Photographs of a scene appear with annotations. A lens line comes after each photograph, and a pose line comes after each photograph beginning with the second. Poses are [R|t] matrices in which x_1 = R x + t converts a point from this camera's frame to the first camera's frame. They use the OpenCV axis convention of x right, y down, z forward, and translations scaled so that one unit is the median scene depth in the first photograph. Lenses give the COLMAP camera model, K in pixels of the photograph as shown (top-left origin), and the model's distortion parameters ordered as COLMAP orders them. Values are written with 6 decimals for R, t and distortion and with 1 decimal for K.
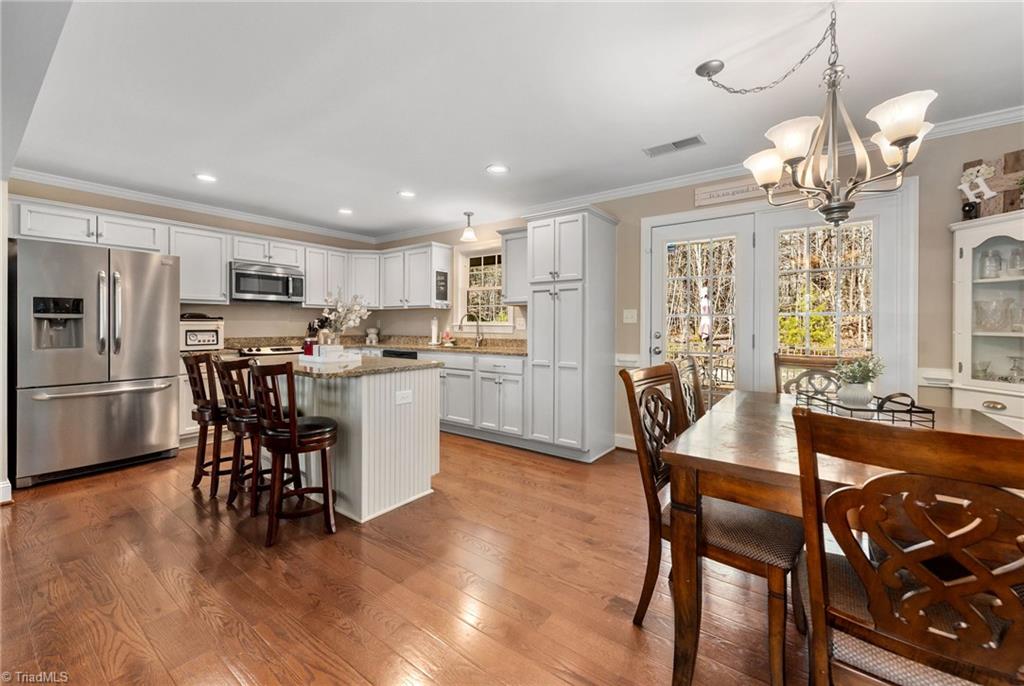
lens RADIAL K [[406.5, 0, 513.9], [0, 406.5, 325.6], [0, 0, 1]] dist [-0.001470, -0.000205]
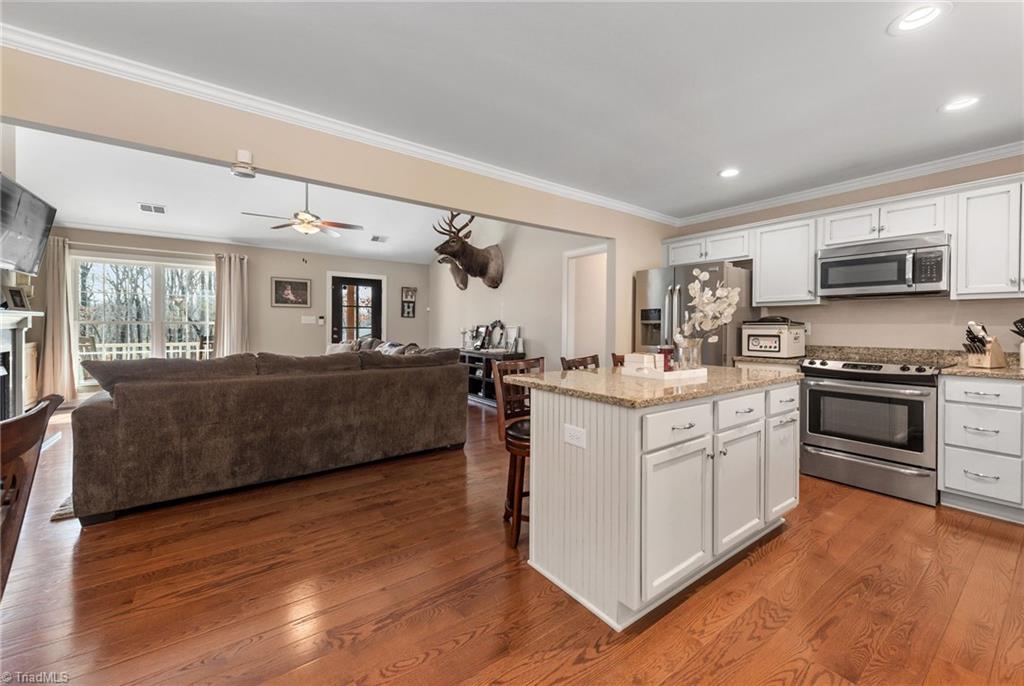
lens RADIAL K [[406.5, 0, 513.9], [0, 406.5, 325.6], [0, 0, 1]] dist [-0.001470, -0.000205]
pose [[-0.310955, 0.000456, -0.950424, 0.246881], [-0.005494, 0.999982, 0.002278, -0.007825], [0.950409, 0.005930, -0.310947, 0.681825]]
